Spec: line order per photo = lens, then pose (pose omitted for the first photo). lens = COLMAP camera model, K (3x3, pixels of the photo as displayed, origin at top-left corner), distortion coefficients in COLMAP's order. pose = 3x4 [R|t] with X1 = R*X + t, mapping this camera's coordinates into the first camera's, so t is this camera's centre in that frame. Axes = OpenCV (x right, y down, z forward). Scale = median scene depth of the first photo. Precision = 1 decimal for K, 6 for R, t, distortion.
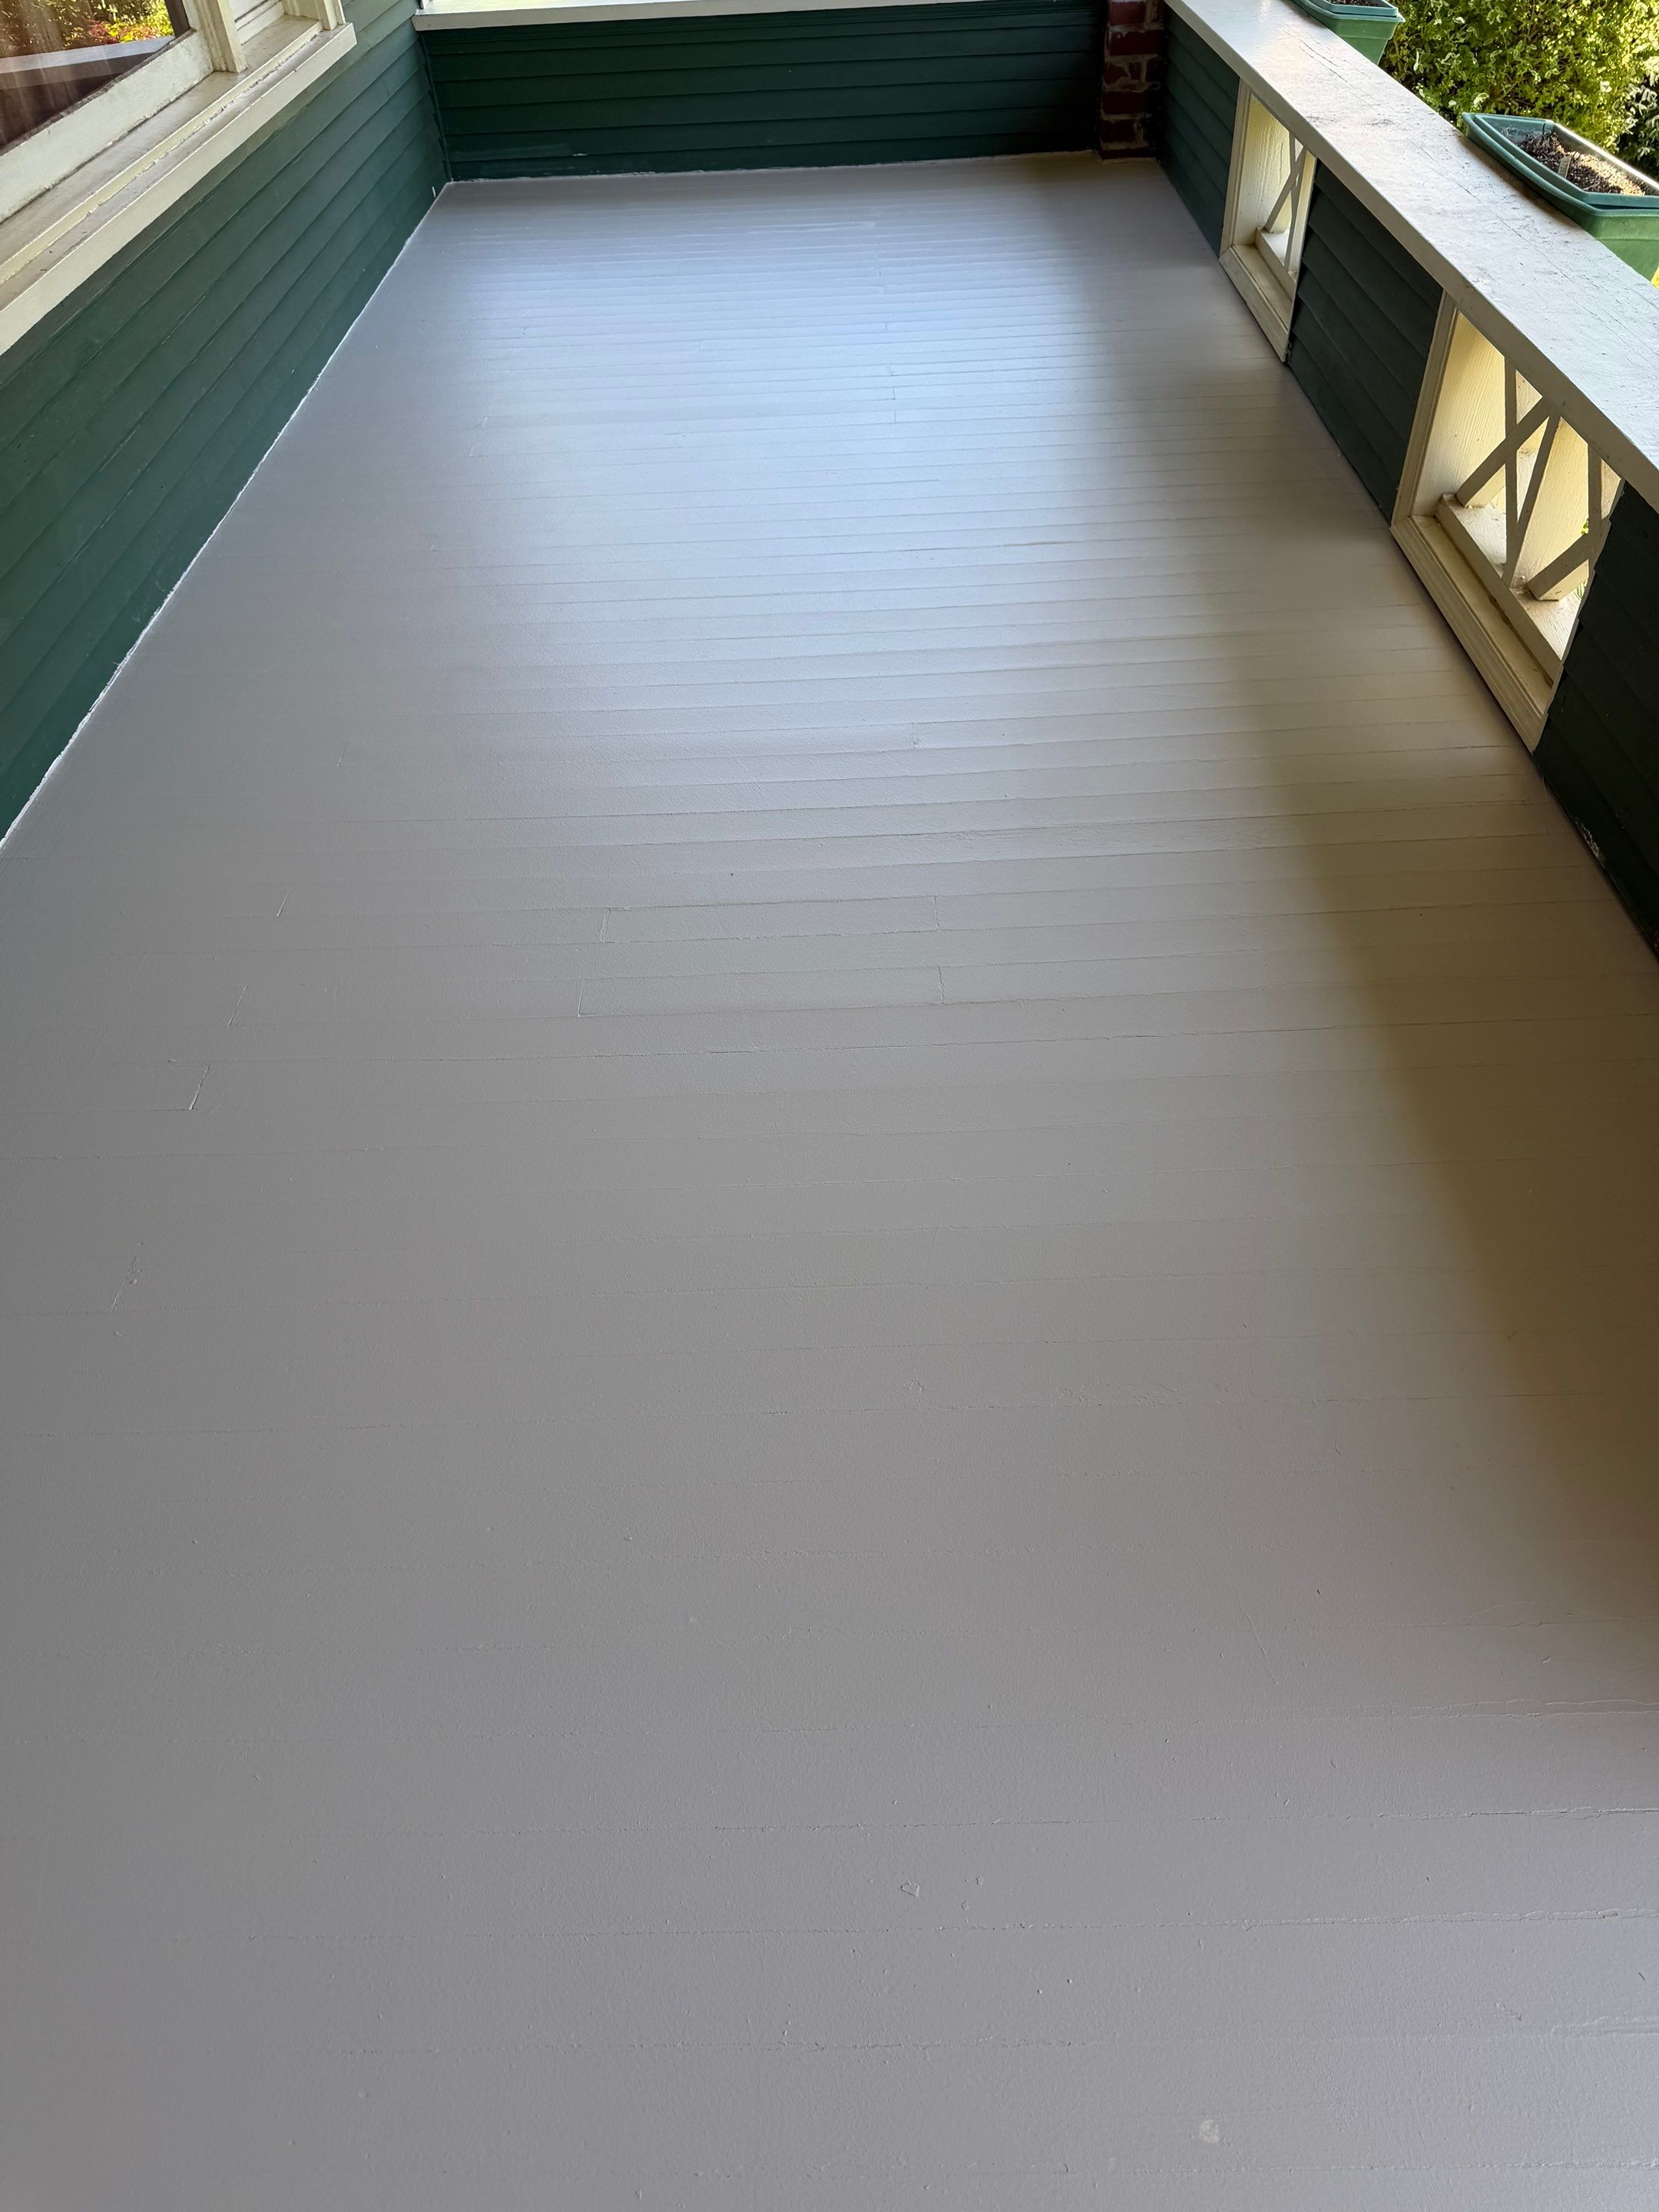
lens RADIAL K [[1571.2, 0, 822.3], [0, 1571.2, 1097.9], [0, 0, 1]] dist [0.029298, -0.028614]
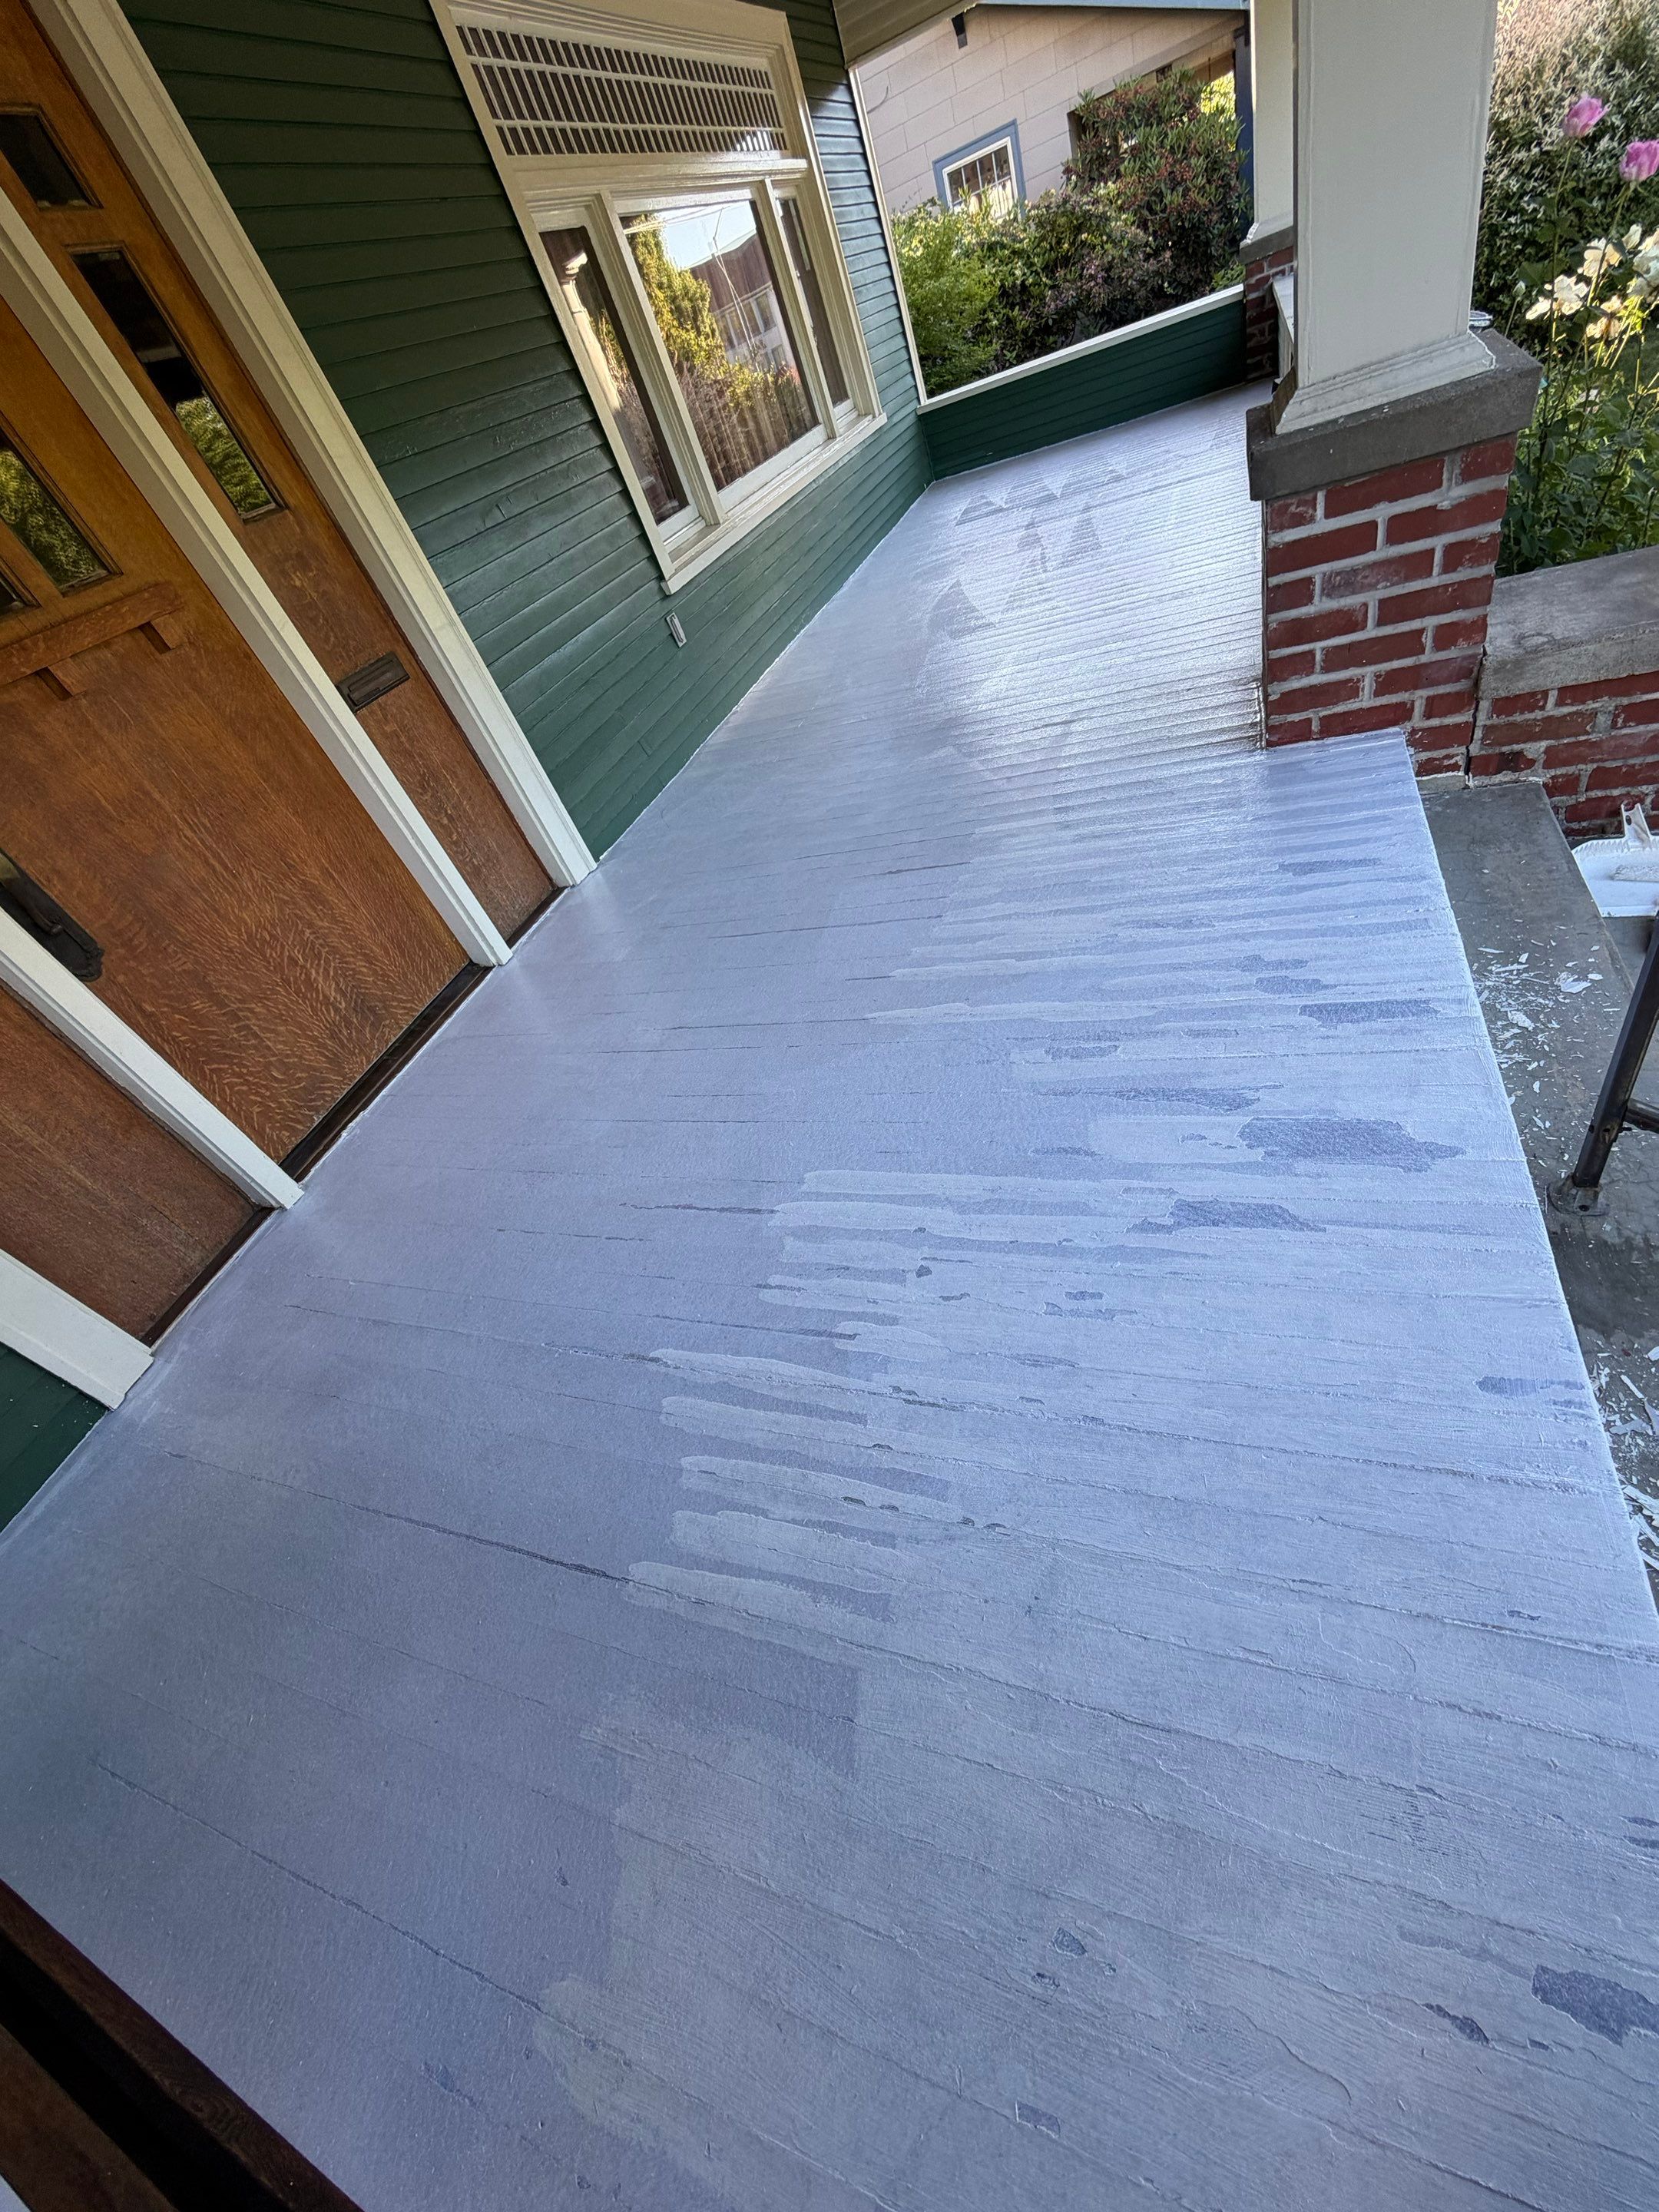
lens RADIAL K [[879.1, 0, 826.5], [0, 879.1, 1107.7], [0, 0, 1]] dist [-0.002802, 0.000344]
pose [[0.917192, 0.024363, -0.397701, 0.186854], [-0.006794, 0.998940, 0.045525, 0.335437], [0.398388, -0.039053, 0.916385, -0.323230]]
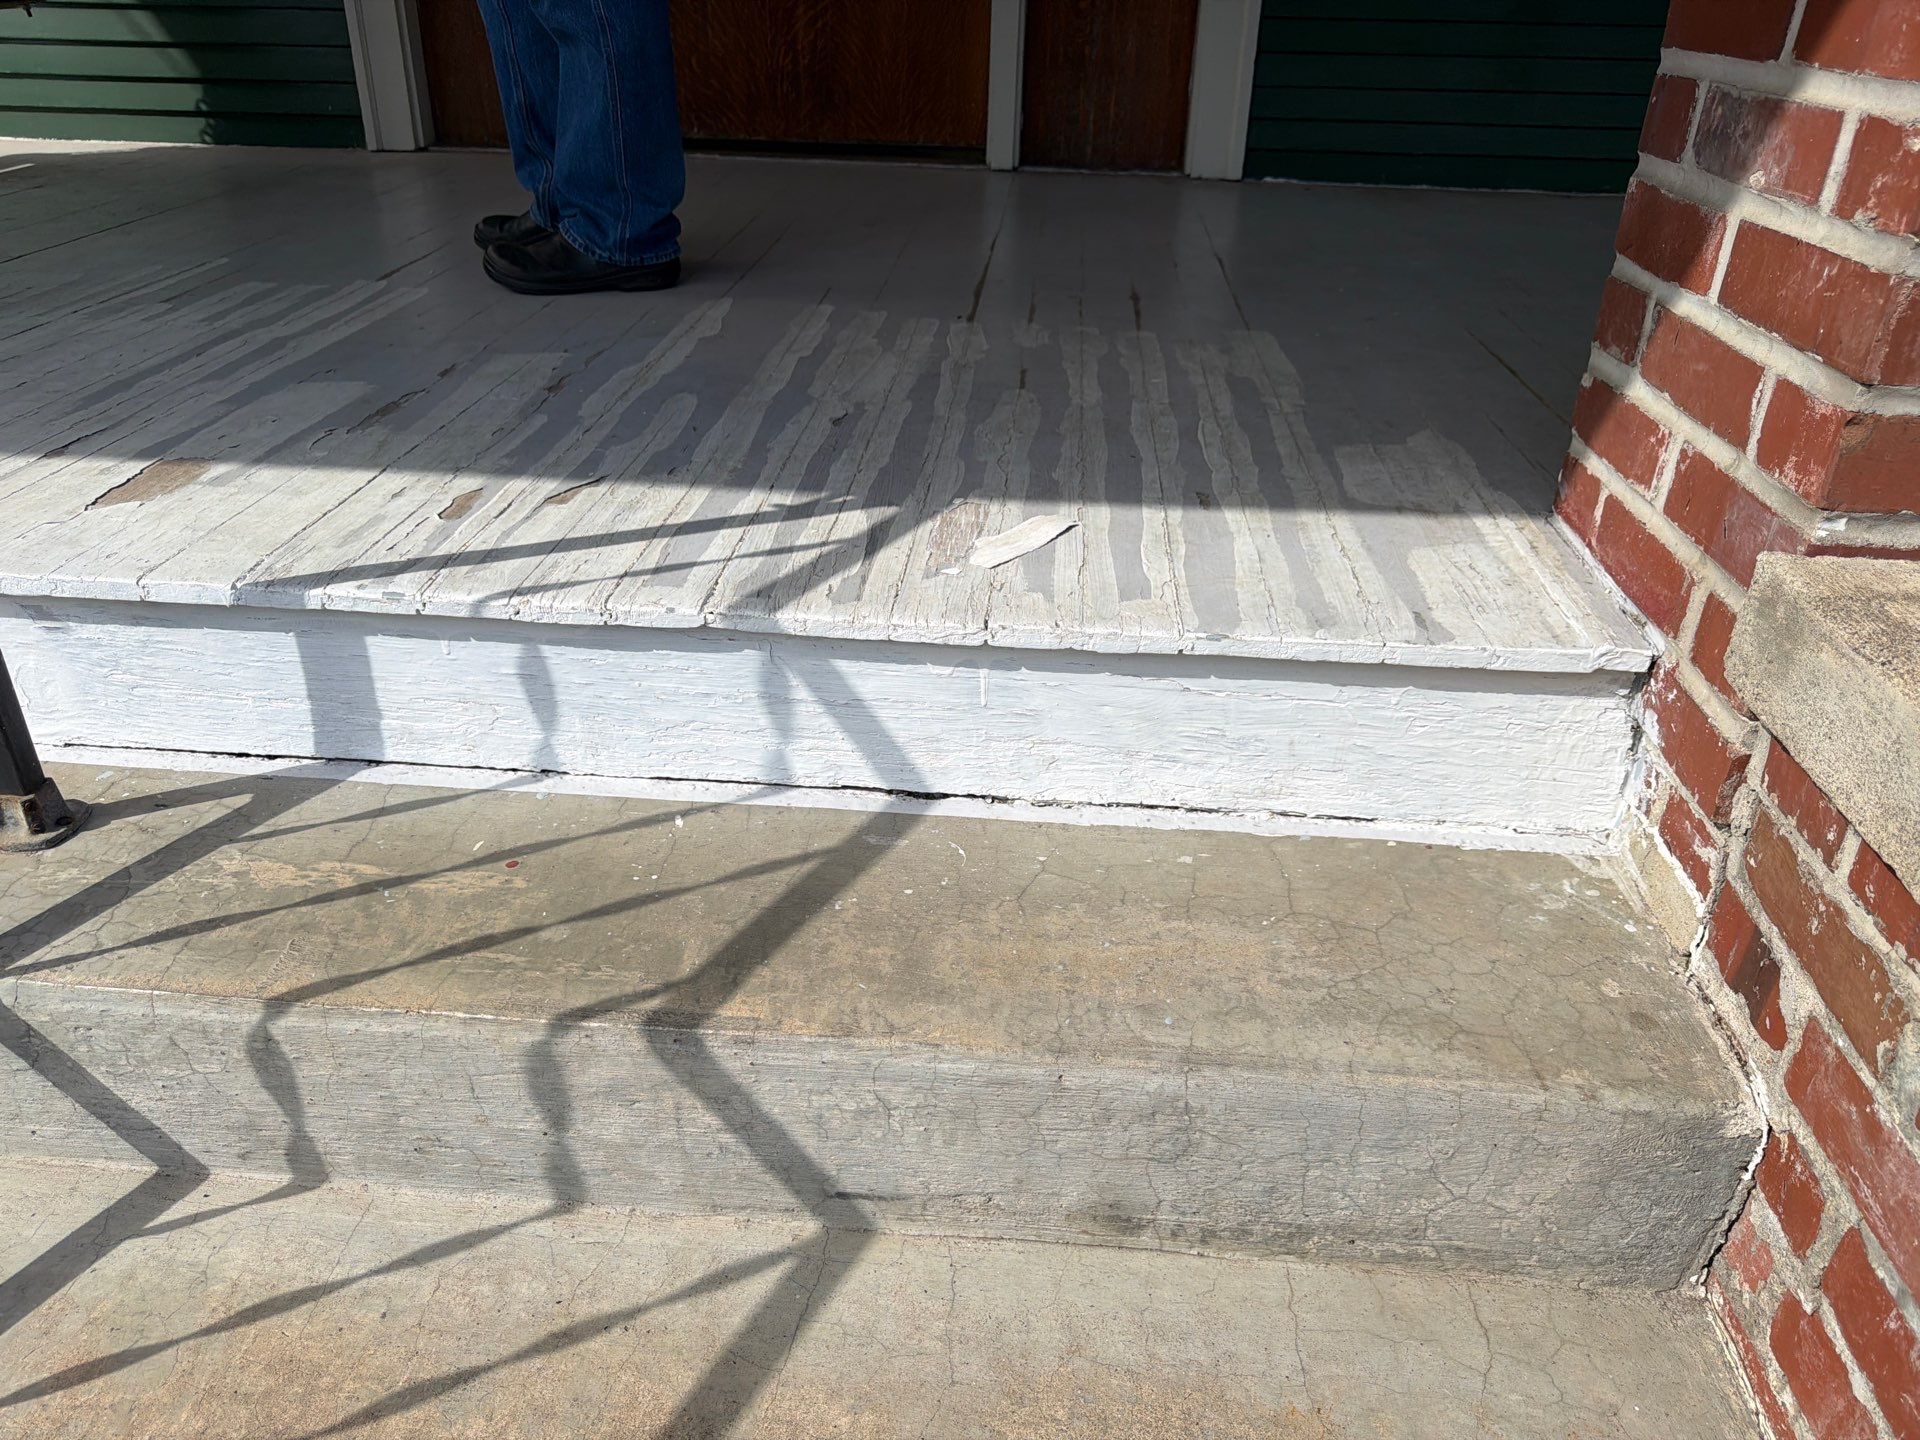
lens RADIAL K [[1363.8, 0, 960.5], [0, 1363.8, 722.4], [0, 0, 1]] dist [0.029298, -0.028614]
pose [[-0.079775, 0.528500, -0.845177, 0.518423], [-0.683254, 0.588375, 0.432410, 0.124297], [0.725810, 0.611966, 0.314162, 0.114840]]
